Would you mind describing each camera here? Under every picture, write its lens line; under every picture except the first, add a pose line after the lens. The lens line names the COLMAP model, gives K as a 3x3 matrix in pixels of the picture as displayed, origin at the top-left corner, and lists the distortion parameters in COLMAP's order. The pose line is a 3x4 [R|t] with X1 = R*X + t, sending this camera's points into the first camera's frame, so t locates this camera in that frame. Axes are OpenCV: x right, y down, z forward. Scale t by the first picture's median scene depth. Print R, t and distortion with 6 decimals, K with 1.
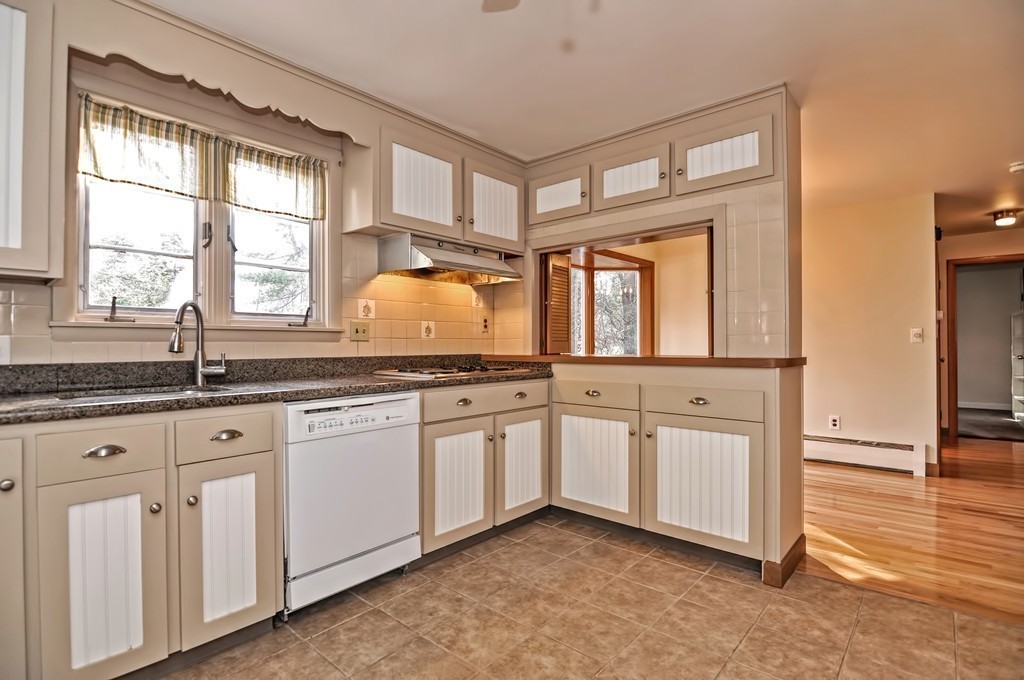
lens RADIAL K [[494.8, 0, 508.6], [0, 494.8, 344.2], [0, 0, 1]] dist [-0.000359, -0.013222]
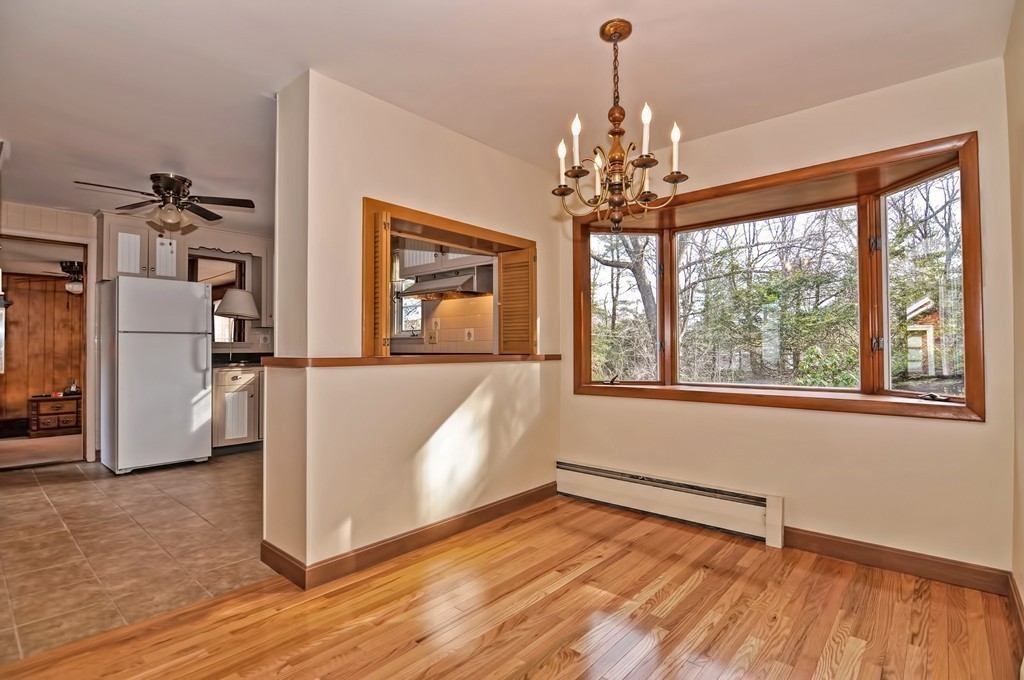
lens RADIAL K [[494.8, 0, 508.6], [0, 494.8, 344.2], [0, 0, 1]] dist [-0.000359, -0.013222]
pose [[-0.001033, -0.009021, -0.999959, 1.711032], [0.005577, 0.999944, -0.009027, 0.014547], [0.999984, -0.005586, -0.000983, 1.592796]]
